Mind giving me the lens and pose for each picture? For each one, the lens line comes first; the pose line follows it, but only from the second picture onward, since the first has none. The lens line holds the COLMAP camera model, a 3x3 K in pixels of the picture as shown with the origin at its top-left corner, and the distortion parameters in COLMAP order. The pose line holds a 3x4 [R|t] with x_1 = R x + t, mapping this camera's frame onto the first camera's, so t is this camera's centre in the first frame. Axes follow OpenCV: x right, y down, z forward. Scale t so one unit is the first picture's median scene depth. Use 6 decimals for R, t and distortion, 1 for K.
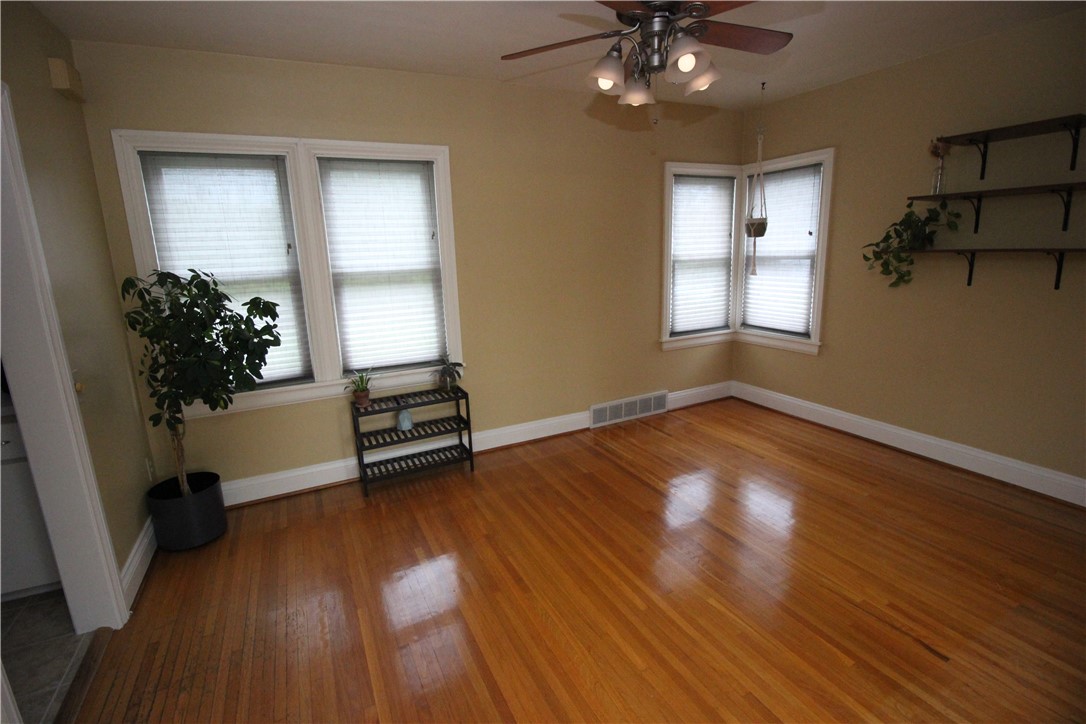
lens RADIAL K [[502.3, 0, 540.8], [0, 502.3, 357.3], [0, 0, 1]] dist [-0.004526, -0.009238]
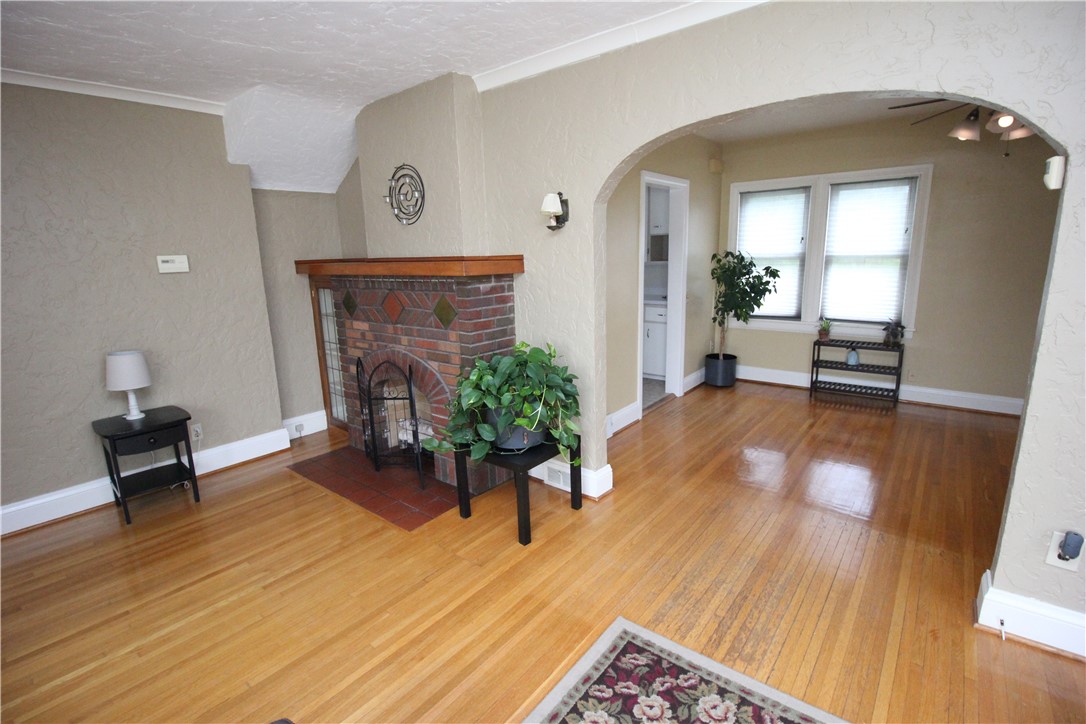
lens RADIAL K [[502.3, 0, 543.3], [0, 502.3, 354.6], [0, 0, 1]] dist [-0.004526, -0.009238]
pose [[0.417970, 0.209063, -0.884078, 0.666992], [-0.180977, 0.972816, 0.144486, 0.070340], [0.890252, 0.099607, 0.444443, -0.466185]]
